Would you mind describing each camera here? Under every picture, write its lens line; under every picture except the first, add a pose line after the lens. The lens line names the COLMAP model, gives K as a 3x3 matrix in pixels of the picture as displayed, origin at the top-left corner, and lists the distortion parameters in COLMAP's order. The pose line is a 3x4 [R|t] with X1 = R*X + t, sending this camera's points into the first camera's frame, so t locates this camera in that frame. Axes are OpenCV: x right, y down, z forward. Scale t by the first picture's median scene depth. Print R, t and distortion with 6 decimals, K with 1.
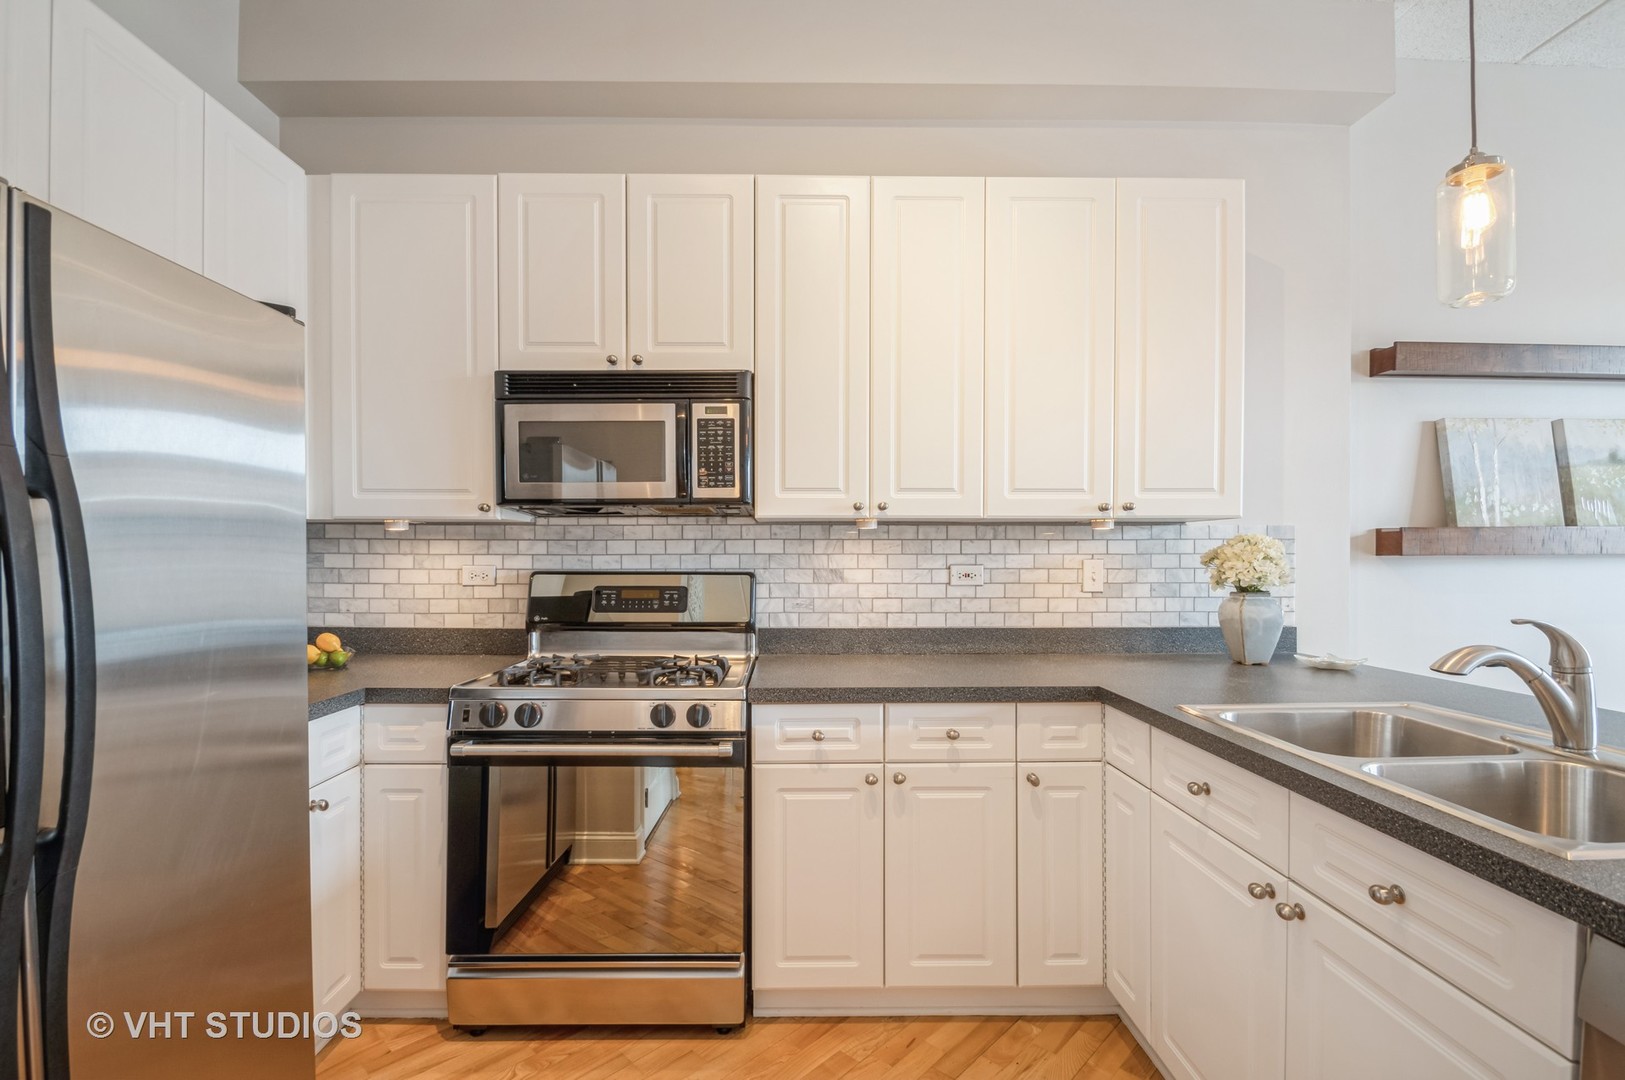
lens RADIAL K [[709.8, 0, 812.4], [0, 709.8, 563.9], [0, 0, 1]] dist [0.001797, -0.006778]
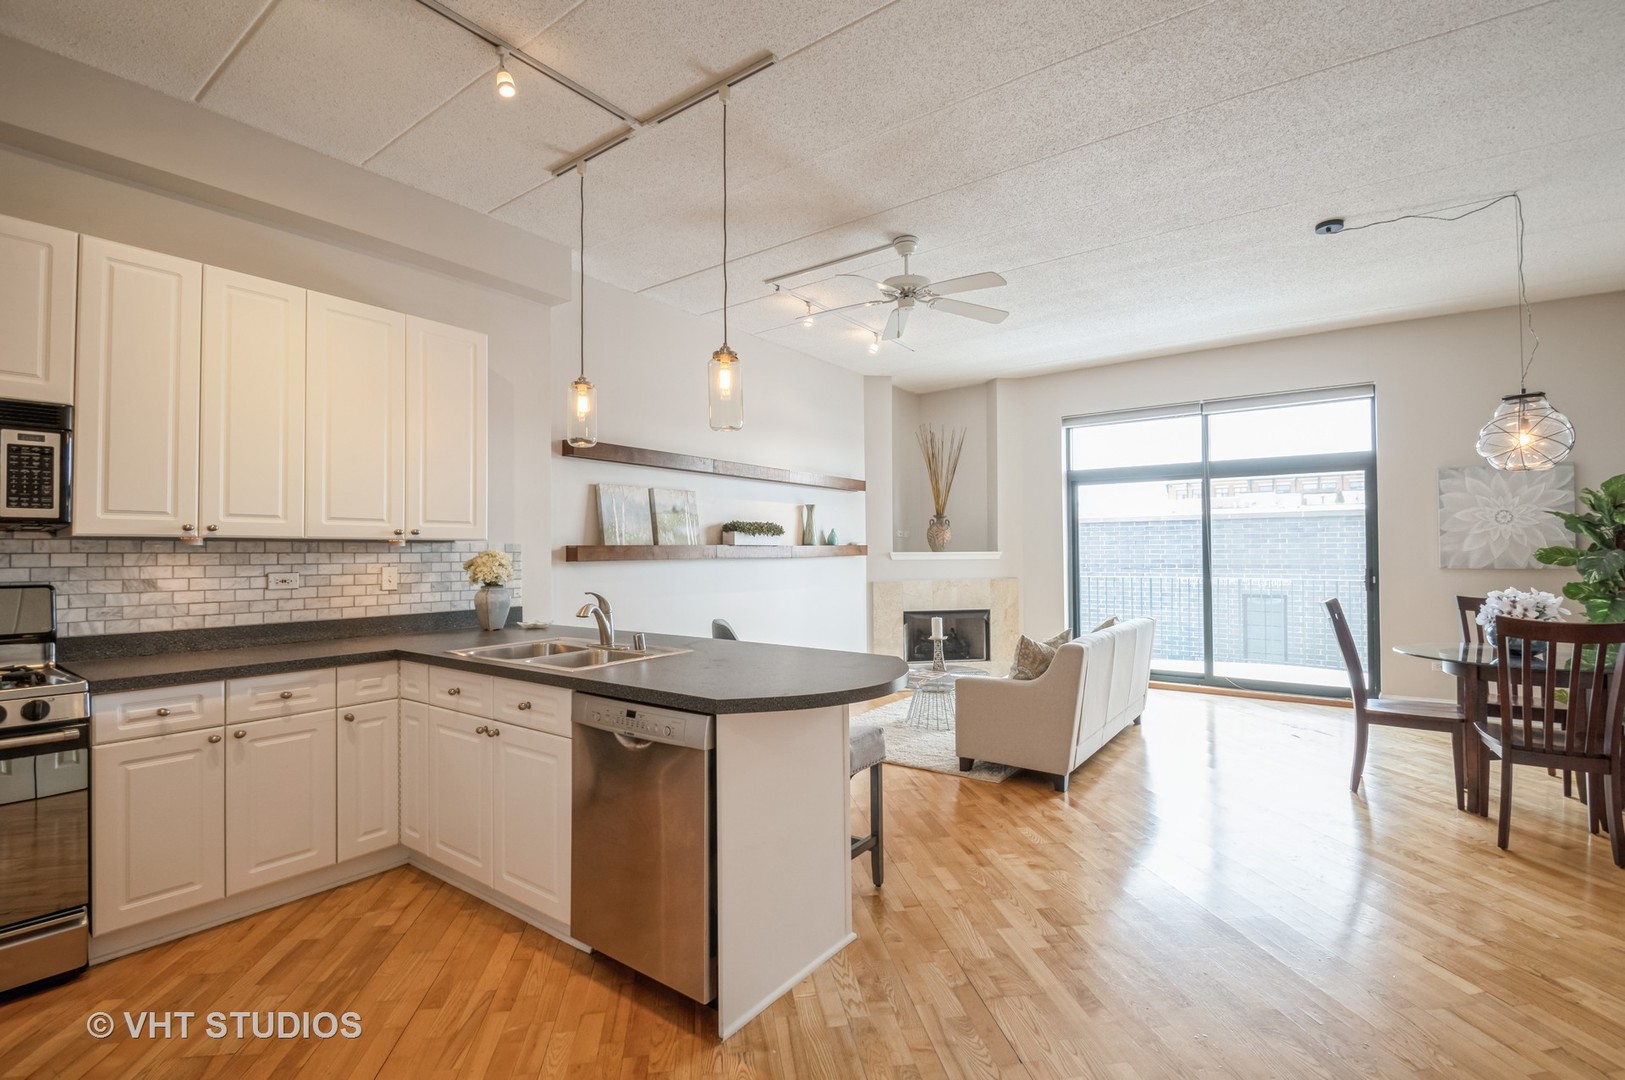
lens RADIAL K [[709.8, 0, 782.8], [0, 709.8, 539.0], [0, 0, 1]] dist [0.001797, -0.006778]
pose [[0.623167, 0.013675, 0.781969, -0.247034], [0.013152, 0.999523, -0.027960, -0.013546], [-0.781978, 0.027708, 0.622690, -0.549108]]
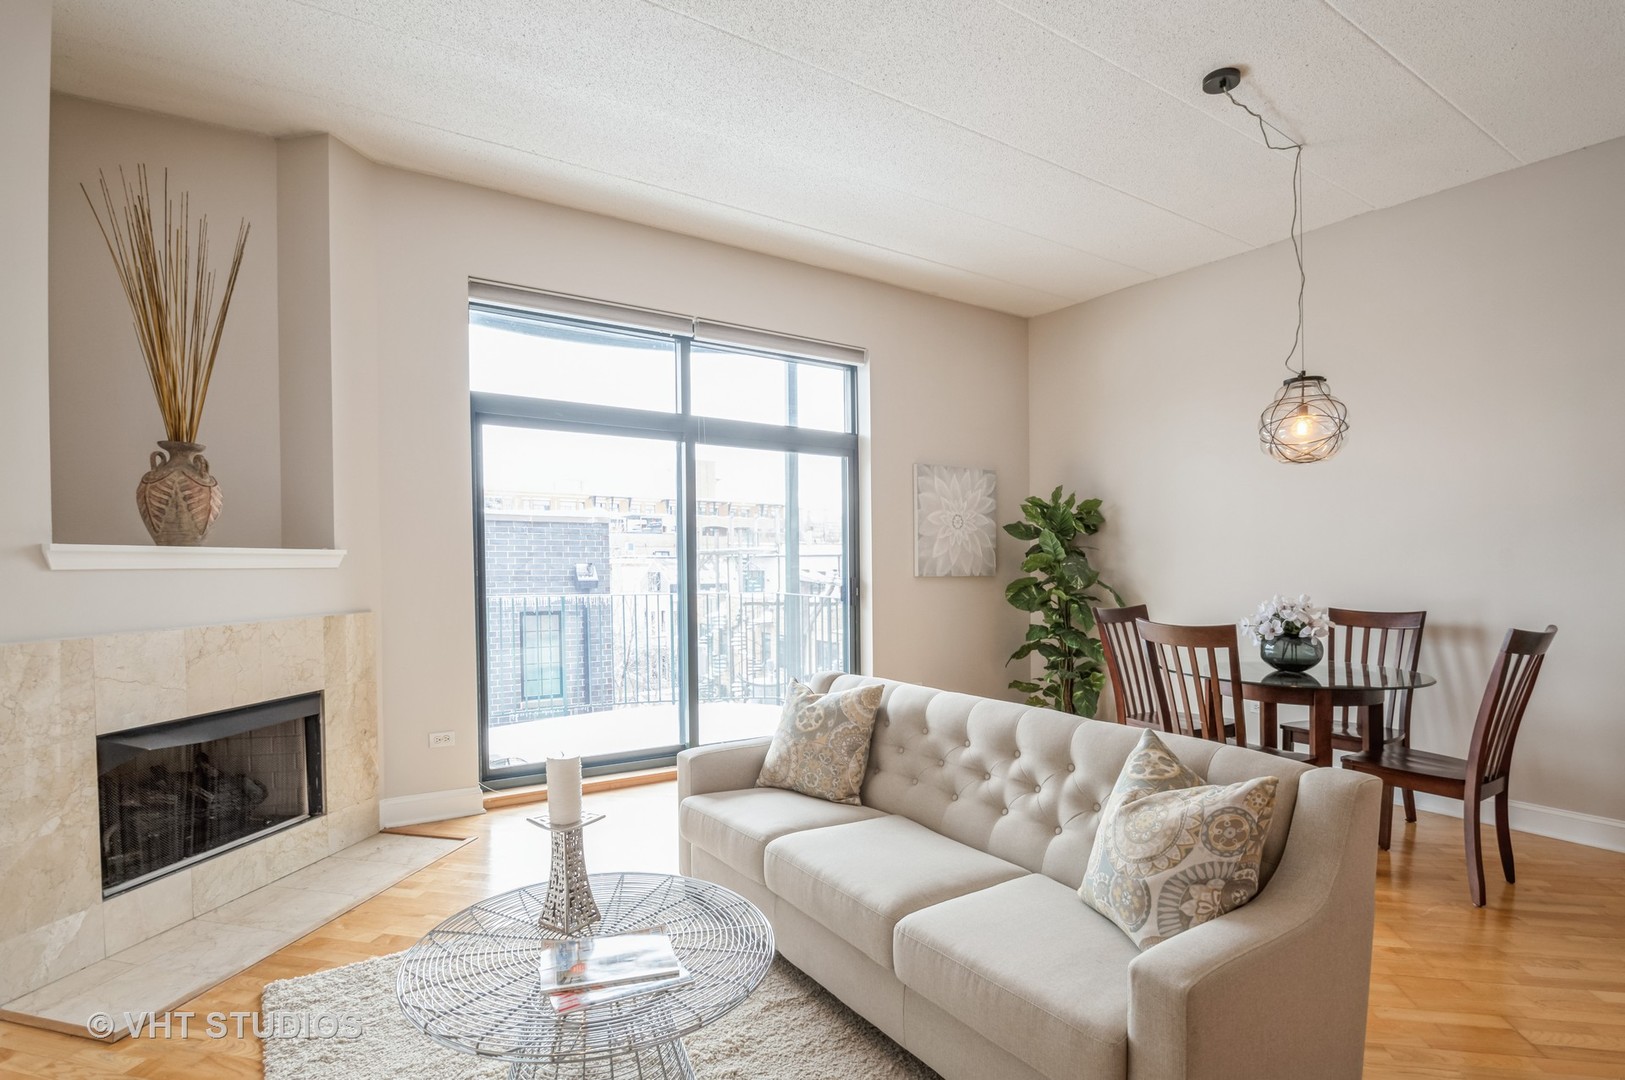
lens RADIAL K [[812.9, 0, 749.8], [0, 812.9, 567.8], [0, 0, 1]] dist [-0.010206, -0.001625]
pose [[-0.529749, -0.003292, 0.848148, 1.180381], [0.008917, 0.999916, 0.009451, -0.006669], [-0.848108, 0.012569, -0.529675, 0.860950]]
